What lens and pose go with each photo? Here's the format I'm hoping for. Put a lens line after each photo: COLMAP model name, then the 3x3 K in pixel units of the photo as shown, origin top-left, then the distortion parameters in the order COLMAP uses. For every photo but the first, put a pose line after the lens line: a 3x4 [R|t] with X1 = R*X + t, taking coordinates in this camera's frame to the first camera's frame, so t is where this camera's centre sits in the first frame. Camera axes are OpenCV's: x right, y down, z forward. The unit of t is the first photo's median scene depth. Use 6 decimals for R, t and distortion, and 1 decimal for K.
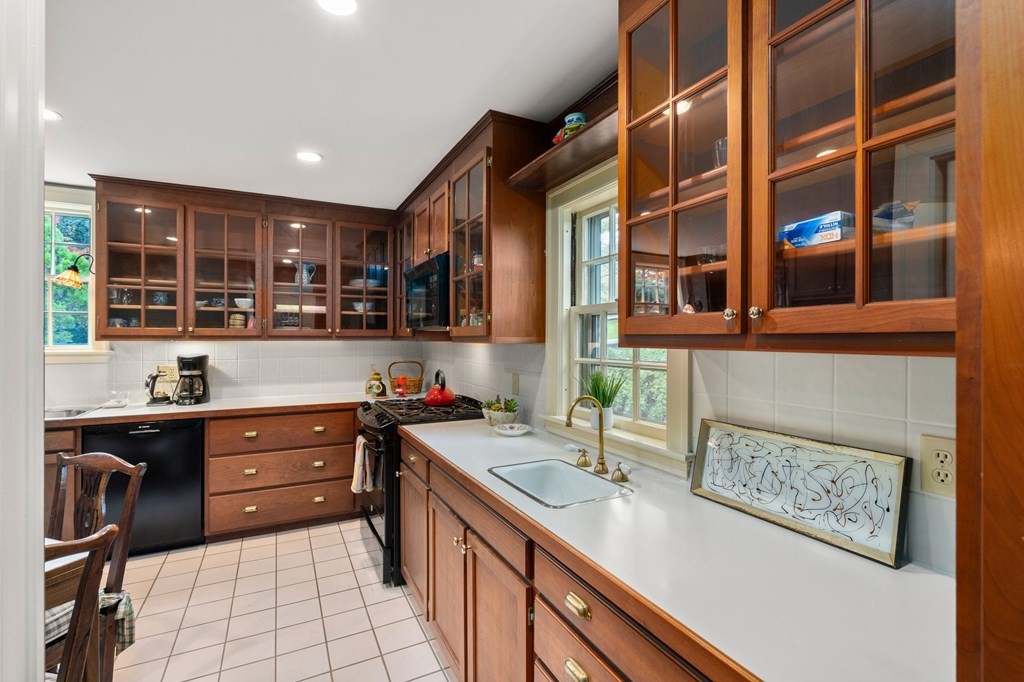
lens RADIAL K [[461.1, 0, 509.8], [0, 461.1, 337.0], [0, 0, 1]] dist [-0.002927, 0.000487]
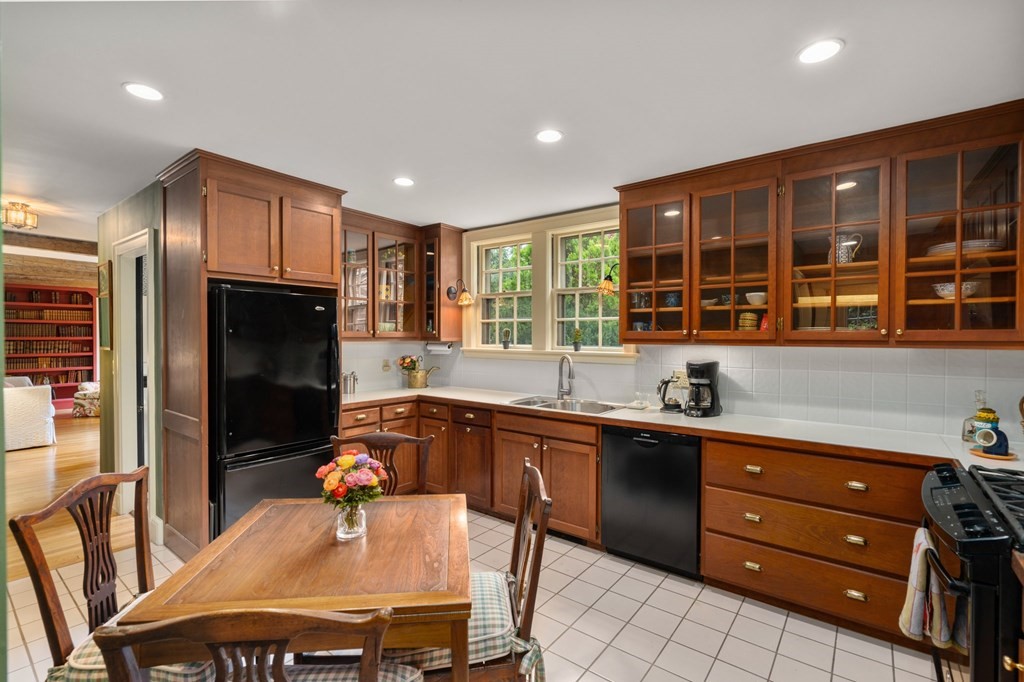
lens RADIAL K [[462.8, 0, 512.0], [0, 462.8, 341.0], [0, 0, 1]] dist [-0.001174, 0.000502]
pose [[0.428399, 0.009927, -0.903535, -0.039075], [-0.000539, 0.999942, 0.010731, -0.009101], [0.903590, -0.004111, 0.428379, 0.292395]]
